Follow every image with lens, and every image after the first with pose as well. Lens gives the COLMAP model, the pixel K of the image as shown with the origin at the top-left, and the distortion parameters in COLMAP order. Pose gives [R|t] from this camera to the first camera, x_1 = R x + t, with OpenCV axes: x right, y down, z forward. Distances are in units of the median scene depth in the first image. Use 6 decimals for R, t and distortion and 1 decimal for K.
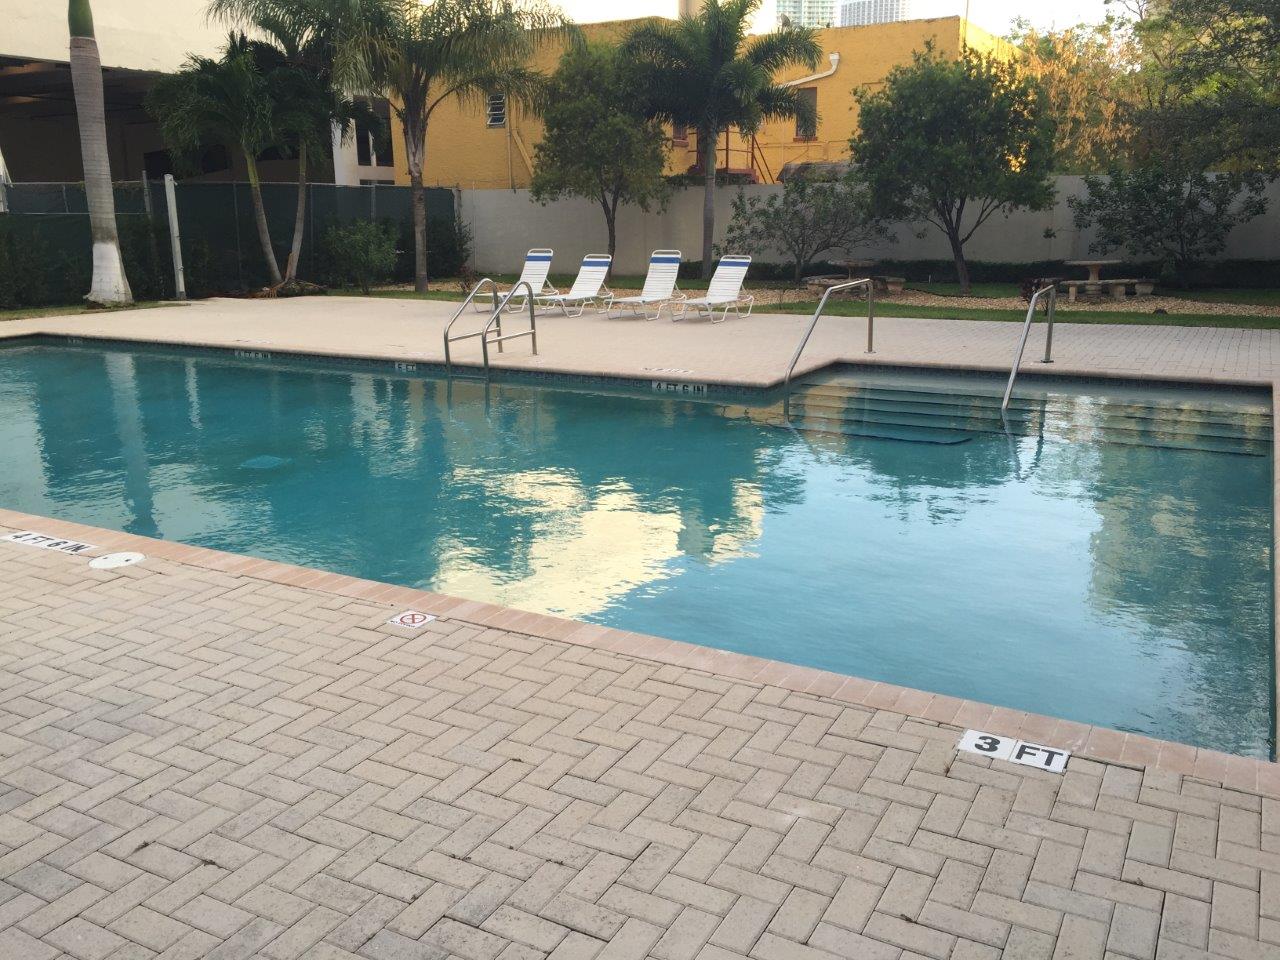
lens RADIAL K [[1098.8, 0, 640.9], [0, 1098.8, 484.6], [0, 0, 1]] dist [0.056735, -0.081883]
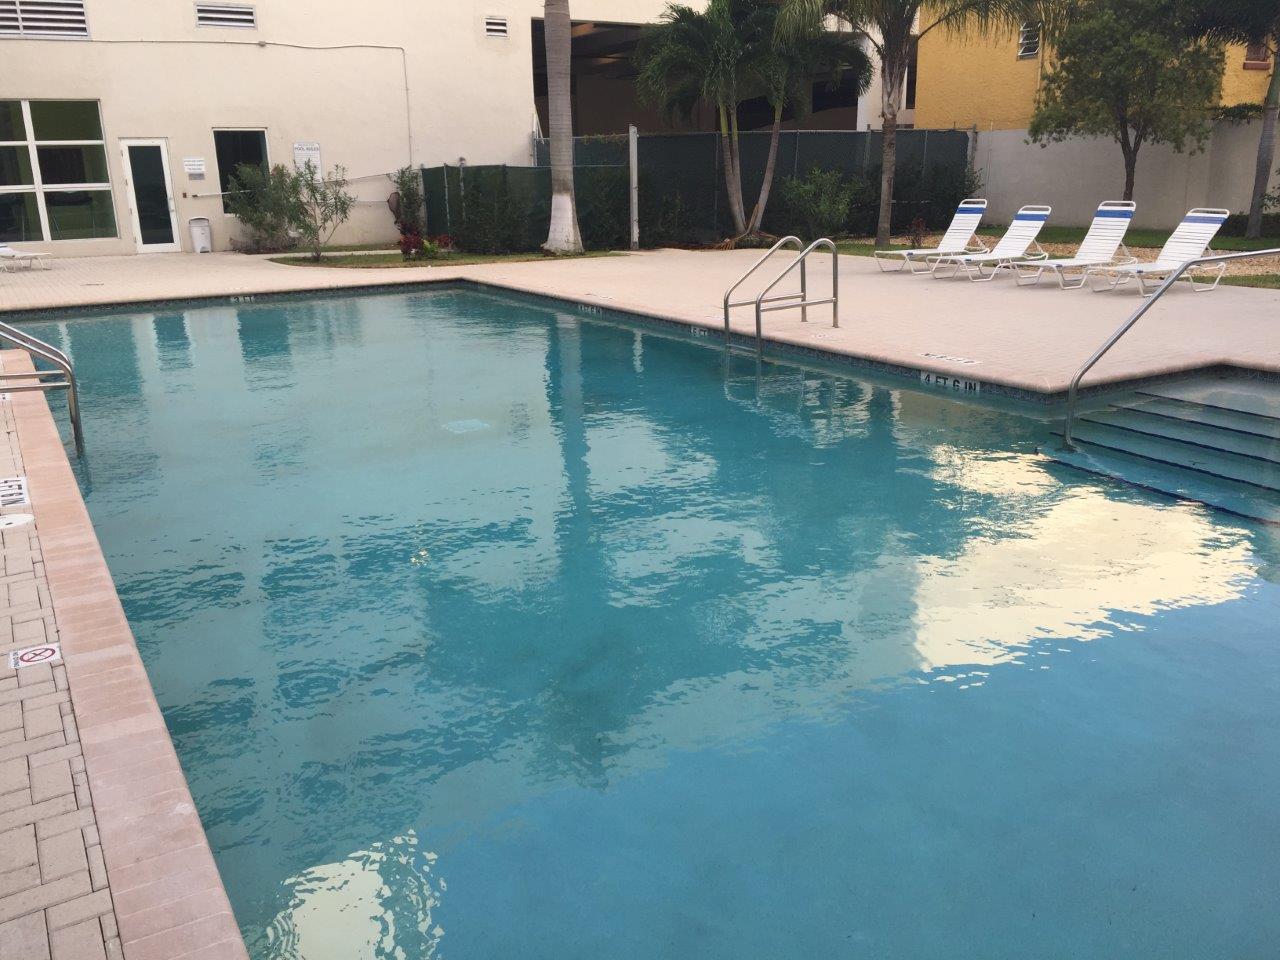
lens RADIAL K [[1098.8, 0, 632.1], [0, 1098.8, 480.9], [0, 0, 1]] dist [0.056735, -0.081883]
pose [[0.851244, 0.133156, -0.507595, 0.144087], [-0.112423, 0.991088, 0.071455, -0.029186], [0.512586, -0.003760, 0.858627, 0.128320]]
